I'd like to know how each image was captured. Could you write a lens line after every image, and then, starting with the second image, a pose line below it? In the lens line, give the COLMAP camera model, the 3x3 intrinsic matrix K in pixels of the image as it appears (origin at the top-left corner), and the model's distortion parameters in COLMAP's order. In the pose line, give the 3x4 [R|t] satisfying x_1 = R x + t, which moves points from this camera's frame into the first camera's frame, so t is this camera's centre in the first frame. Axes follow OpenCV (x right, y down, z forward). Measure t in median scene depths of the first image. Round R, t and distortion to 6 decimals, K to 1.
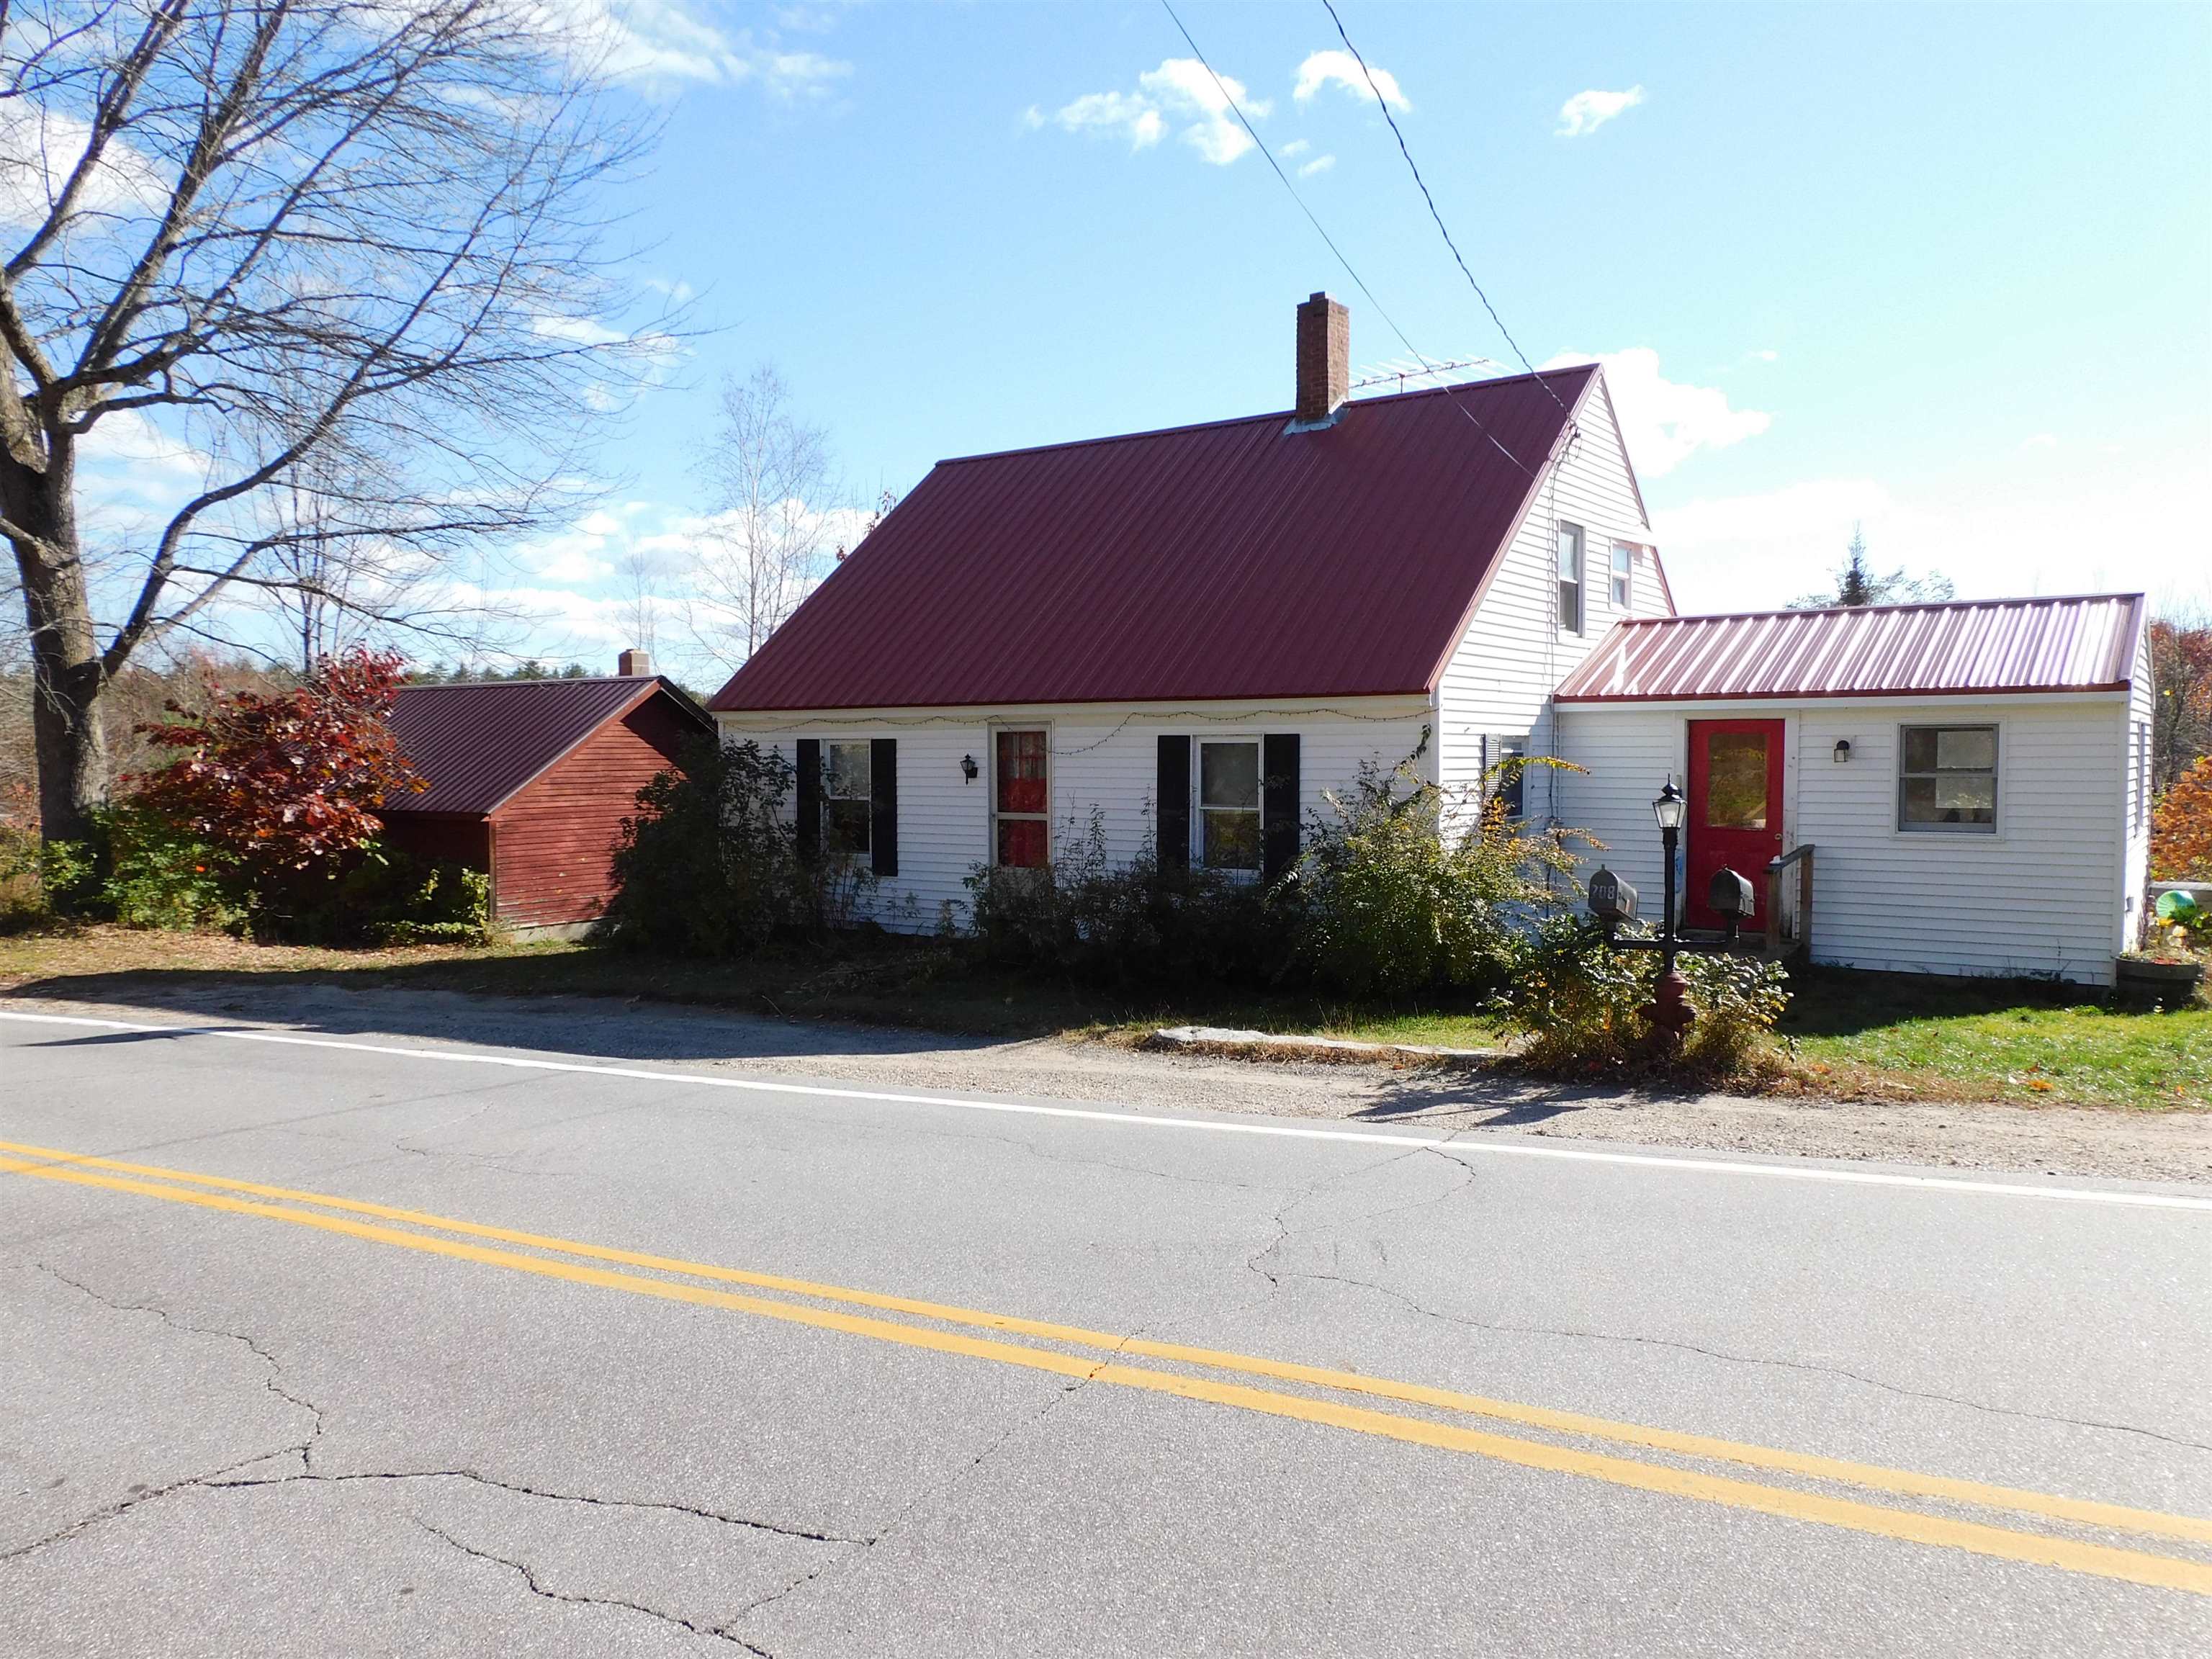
lens RADIAL K [[1620.0, 0, 1127.3], [0, 1620.0, 825.4], [0, 0, 1]] dist [-0.013751, 0.009658]
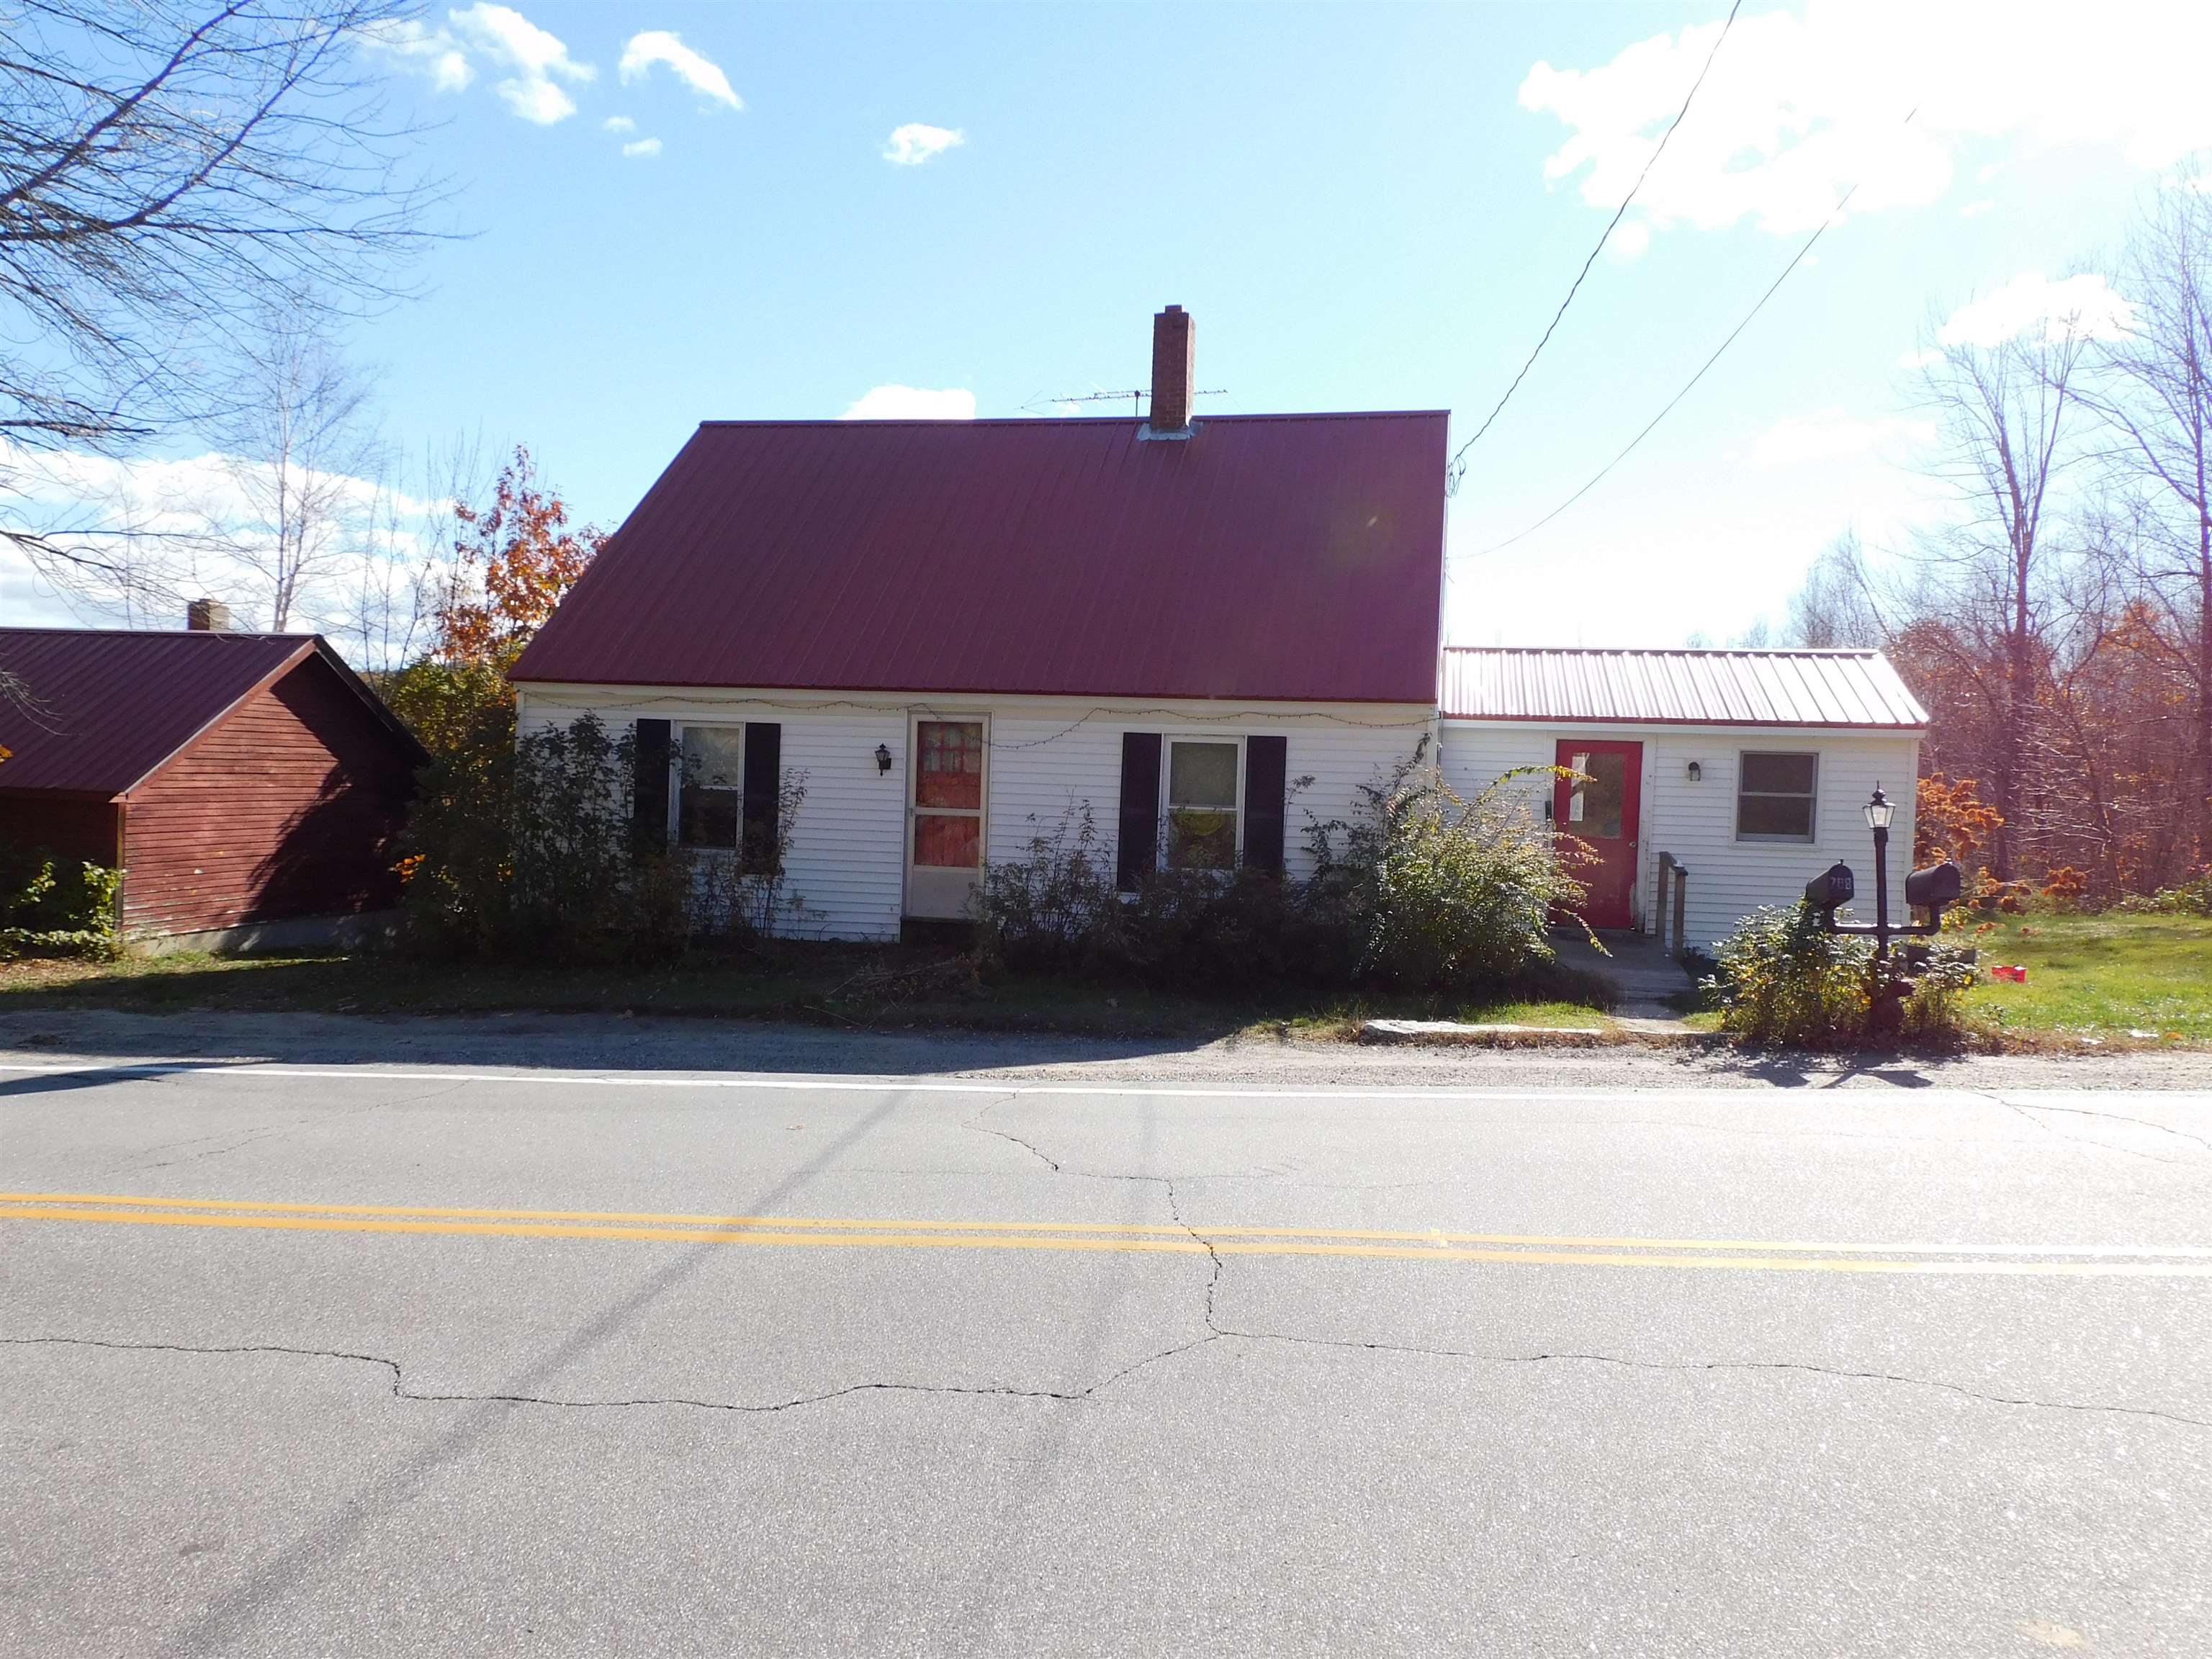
lens RADIAL K [[1620.0, 0, 1122.7], [0, 1620.0, 833.8], [0, 0, 1]] dist [-0.013751, 0.009658]
pose [[0.908727, 0.017079, 0.417040, -0.361924], [-0.017034, 0.999848, -0.003831, 0.009141], [-0.417042, -0.003623, 0.908880, 0.094662]]
